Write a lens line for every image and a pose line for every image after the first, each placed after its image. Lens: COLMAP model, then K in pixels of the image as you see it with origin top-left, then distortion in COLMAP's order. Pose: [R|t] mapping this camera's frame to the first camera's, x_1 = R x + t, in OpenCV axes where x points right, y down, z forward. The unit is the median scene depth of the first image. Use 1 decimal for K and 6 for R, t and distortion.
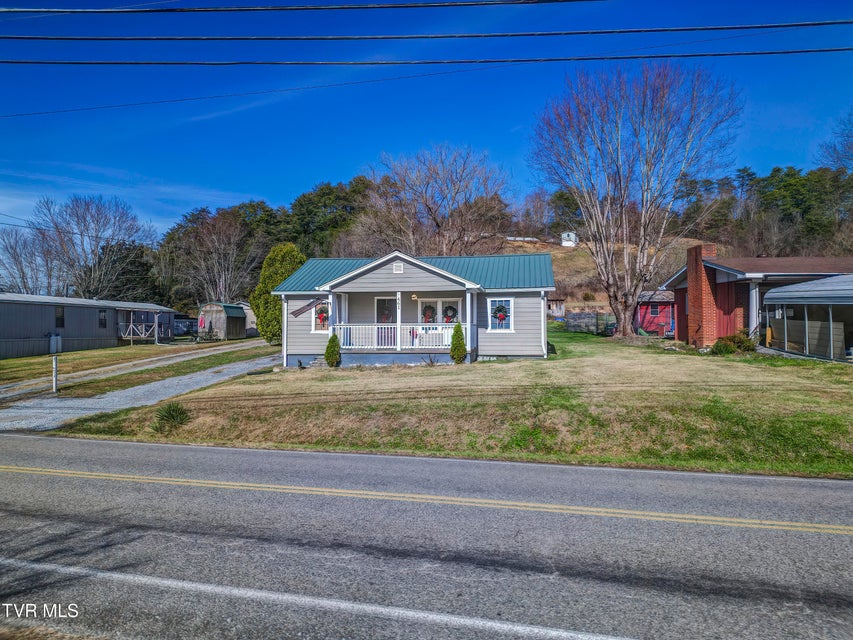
lens RADIAL K [[589.3, 0, 426.5], [0, 589.3, 320.0], [0, 0, 1]] dist [0.094970, -0.102427]
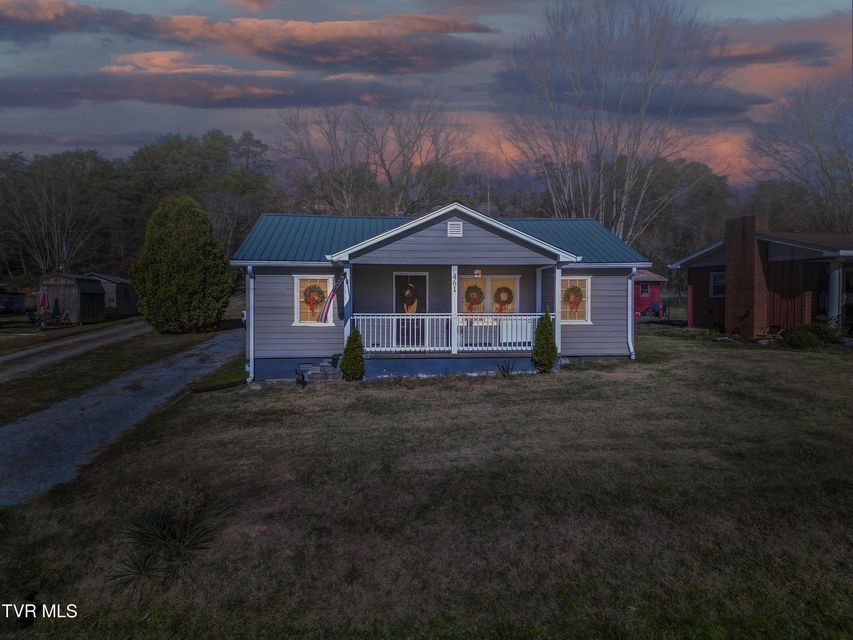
lens RADIAL K [[592.0, 0, 426.5], [0, 592.0, 320.0], [0, 0, 1]] dist [0.063354, -0.052996]
pose [[0.966692, -0.004889, 0.255895, -0.199938], [-0.006121, 0.999090, 0.042215, -0.011473], [-0.255869, -0.042375, 0.965782, 0.293646]]
